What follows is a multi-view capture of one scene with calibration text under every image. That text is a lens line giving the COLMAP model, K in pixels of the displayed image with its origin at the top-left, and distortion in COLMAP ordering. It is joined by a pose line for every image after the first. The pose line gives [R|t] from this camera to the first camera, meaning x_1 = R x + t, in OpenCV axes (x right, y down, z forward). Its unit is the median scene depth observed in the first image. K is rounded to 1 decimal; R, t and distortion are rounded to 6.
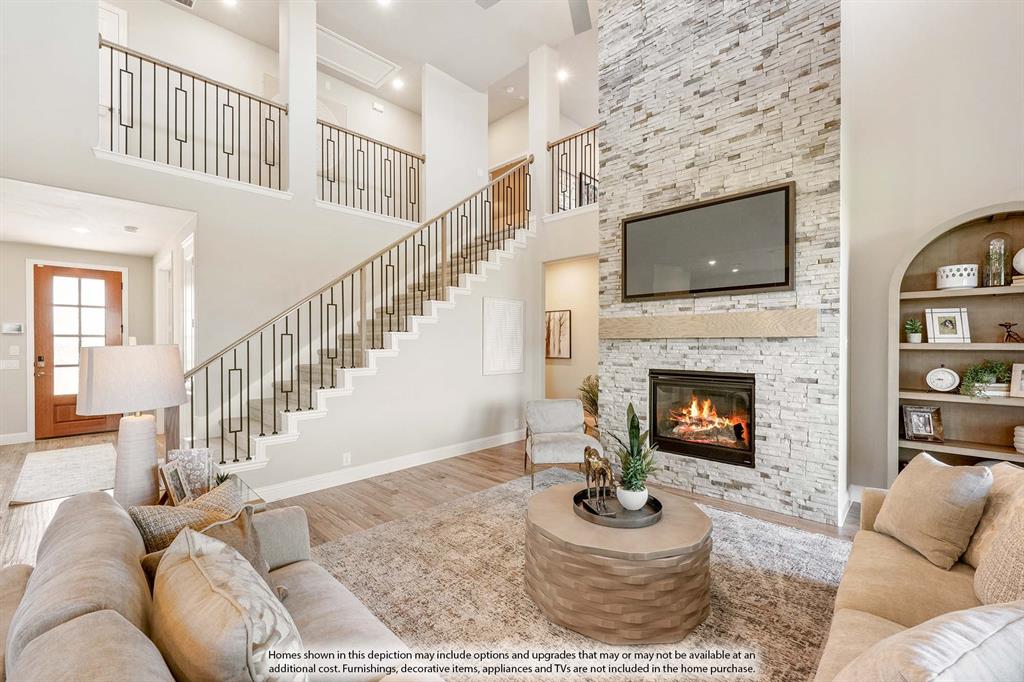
lens RADIAL K [[425.1, 0, 512.0], [0, 425.1, 341.0], [0, 0, 1]] dist [-0.001292, -0.000407]
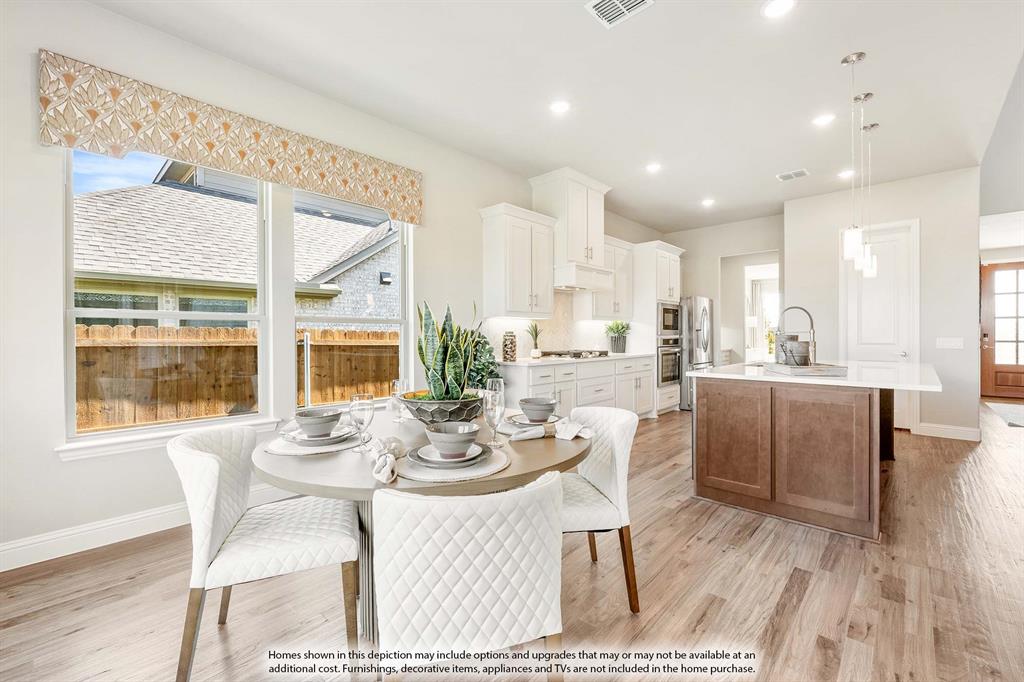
lens RADIAL K [[436.9, 0, 512.0], [0, 436.9, 341.0], [0, 0, 1]] dist [-0.000334, -0.000084]
pose [[0.021884, 0.011561, -0.999694, 0.340405], [0.006340, 0.999911, 0.011702, 0.055591], [0.999740, -0.006594, 0.021808, -0.812574]]
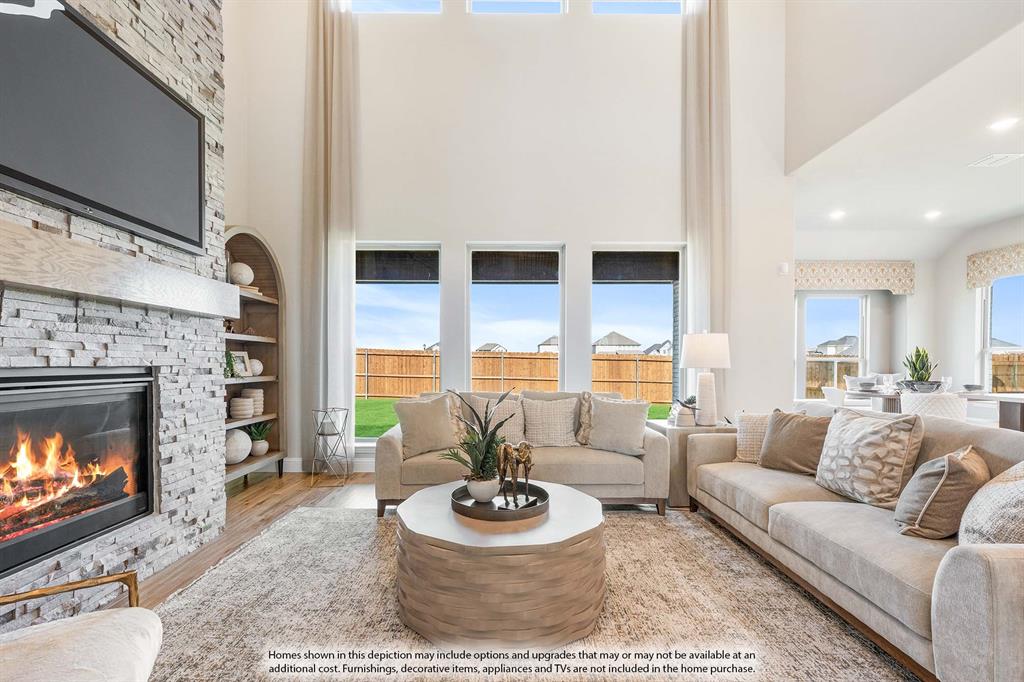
lens RADIAL K [[439.7, 0, 505.7], [0, 439.7, 366.4], [0, 0, 1]] dist [-0.000311, -0.000446]
pose [[-0.696802, -0.005735, 0.717241, -0.258460], [-0.000372, 0.999971, 0.007634, 0.065346], [-0.717263, 0.005053, -0.696784, 0.989461]]
